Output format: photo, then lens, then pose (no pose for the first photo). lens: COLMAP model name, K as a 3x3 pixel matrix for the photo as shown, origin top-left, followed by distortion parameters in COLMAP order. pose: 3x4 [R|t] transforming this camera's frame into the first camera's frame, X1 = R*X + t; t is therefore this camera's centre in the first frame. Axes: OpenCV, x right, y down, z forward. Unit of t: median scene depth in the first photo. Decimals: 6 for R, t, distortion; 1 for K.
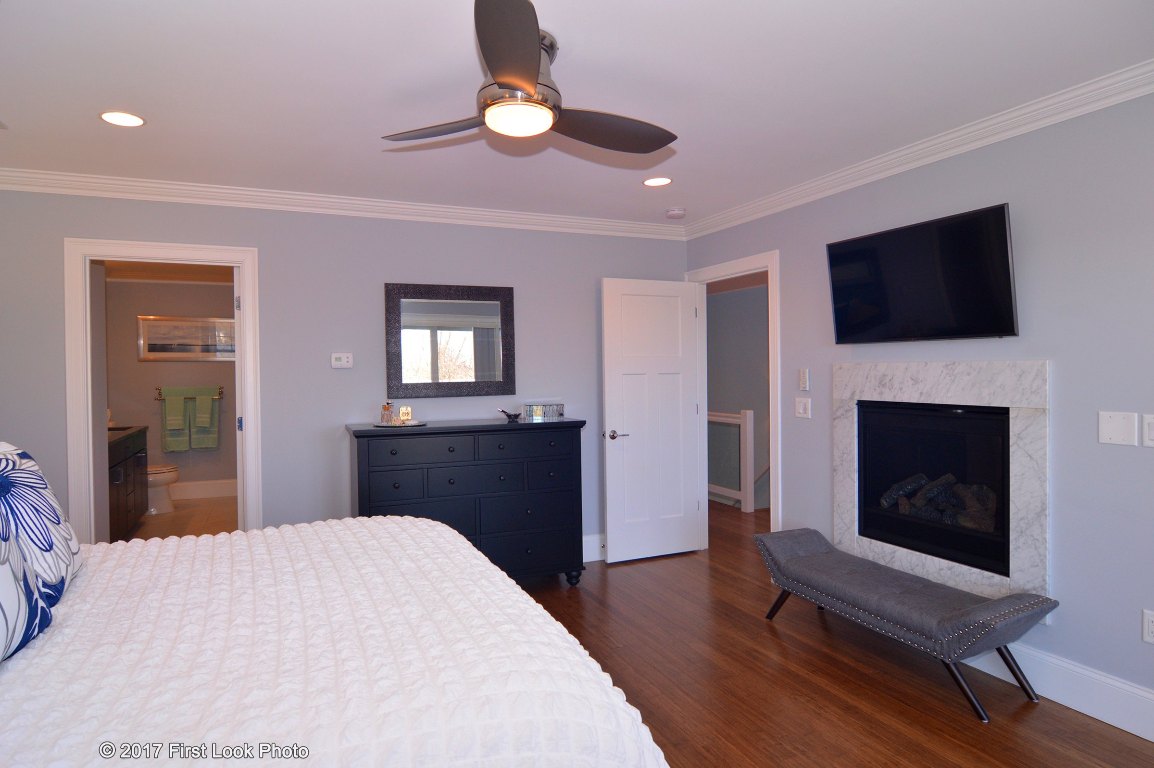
lens RADIAL K [[637.9, 0, 575.7], [0, 637.9, 383.8], [0, 0, 1]] dist [-0.000024, -0.001848]
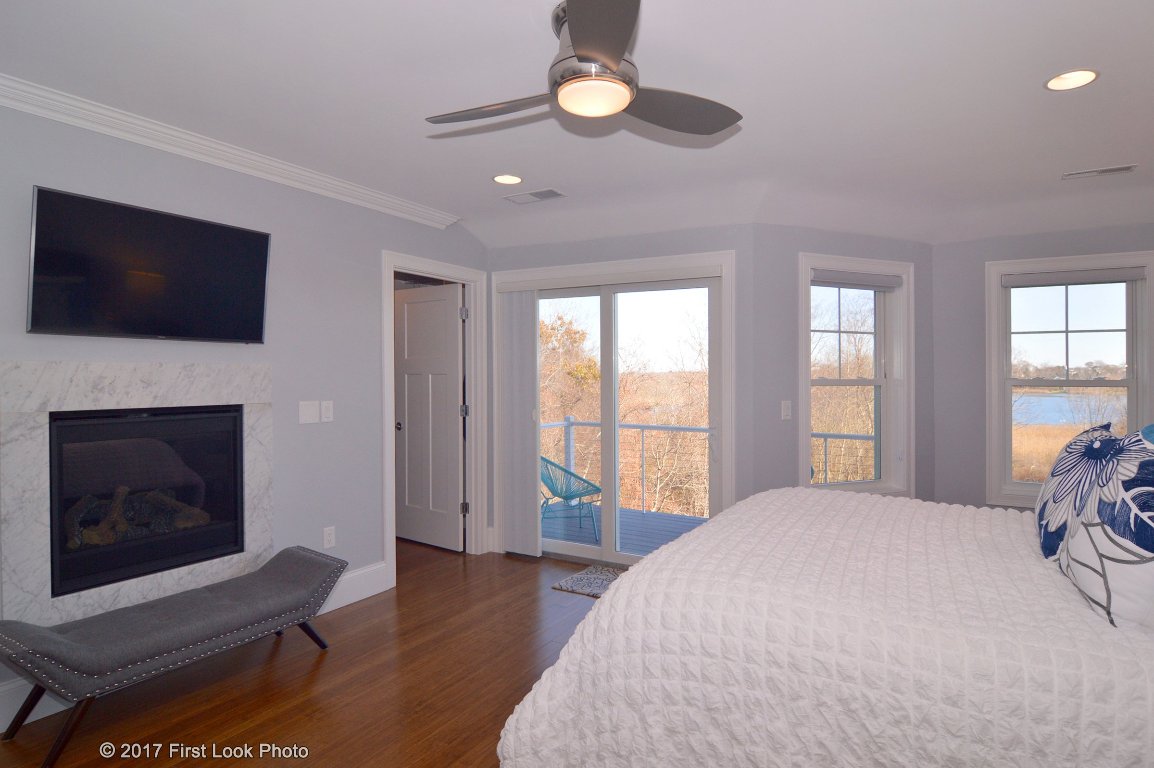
lens RADIAL K [[637.9, 0, 580.8], [0, 637.9, 382.3], [0, 0, 1]] dist [-0.000024, -0.001848]
pose [[-0.553306, -0.001979, 0.832976, -0.563575], [0.021690, 0.999624, 0.016782, -0.008043], [-0.832696, 0.027353, -0.553055, 1.021761]]
